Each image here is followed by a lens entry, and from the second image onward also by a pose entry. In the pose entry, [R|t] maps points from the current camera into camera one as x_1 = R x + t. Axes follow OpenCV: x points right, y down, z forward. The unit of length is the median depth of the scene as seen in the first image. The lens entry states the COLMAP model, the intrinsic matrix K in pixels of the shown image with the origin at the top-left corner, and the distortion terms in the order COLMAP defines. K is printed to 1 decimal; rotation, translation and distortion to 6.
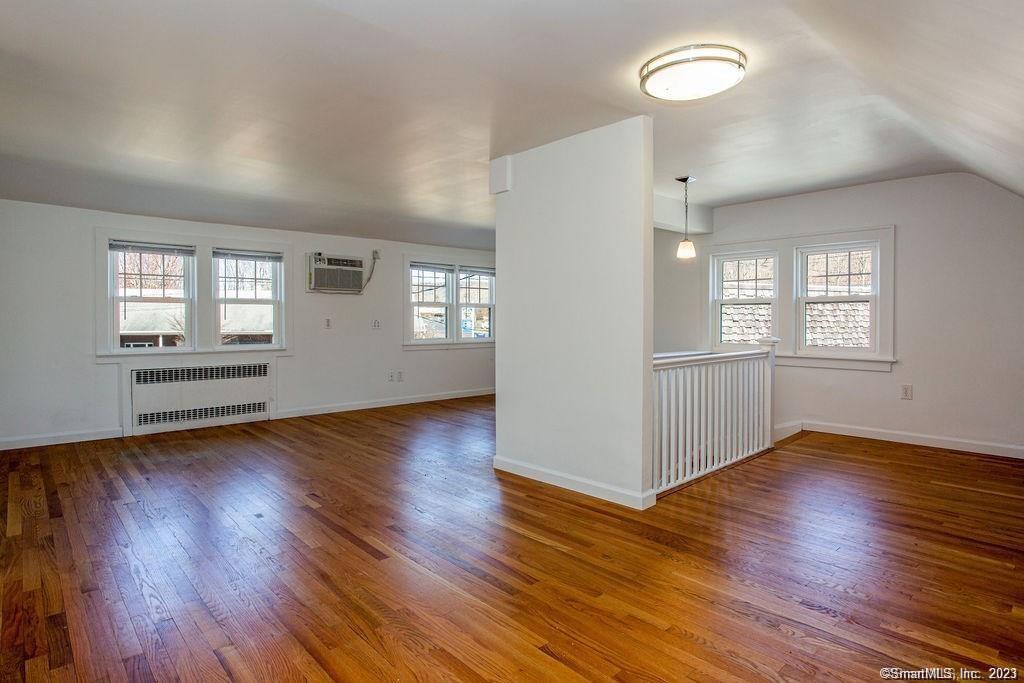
lens RADIAL K [[555.4, 0, 516.5], [0, 555.4, 326.7], [0, 0, 1]] dist [-0.042547, 0.018528]
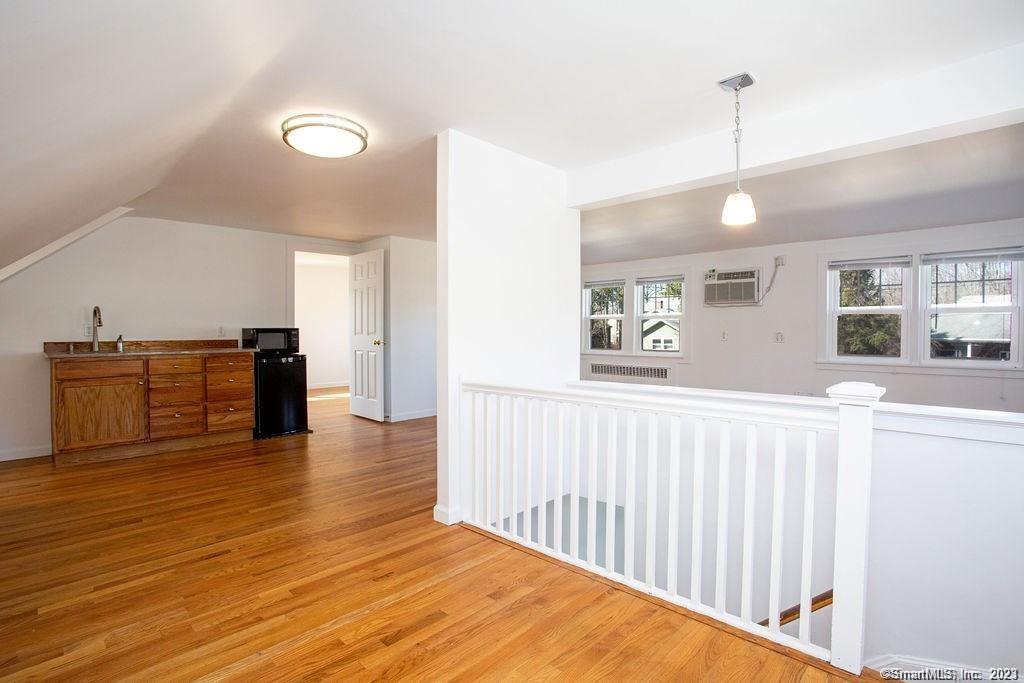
lens RADIAL K [[501.7, 0, 495.4], [0, 501.7, 343.4], [0, 0, 1]] dist [-0.049103, 0.026209]
pose [[0.032115, 0.025885, -0.999149, 0.721699], [-0.012927, 0.999592, 0.025481, -0.012938], [0.999401, 0.012098, 0.032436, 0.671681]]
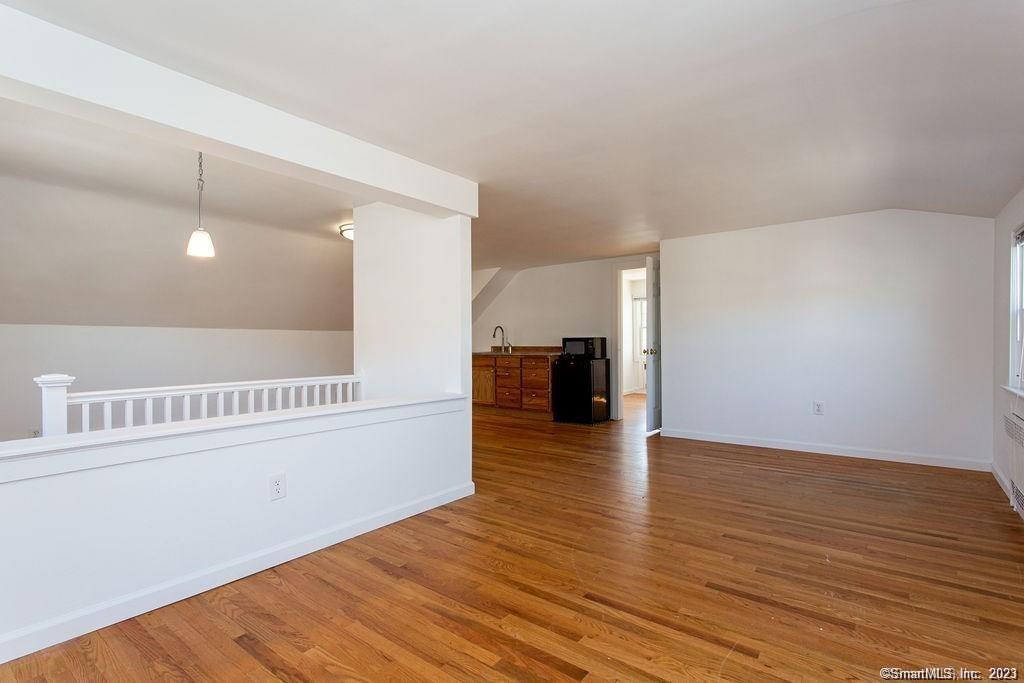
lens RADIAL K [[501.7, 0, 495.4], [0, 501.7, 343.4], [0, 0, 1]] dist [-0.049103, 0.026209]
pose [[-0.990394, 0.008654, -0.138000, 0.036379], [0.005360, 0.999692, 0.024225, -0.031429], [0.138167, 0.023253, -0.990136, 1.551651]]
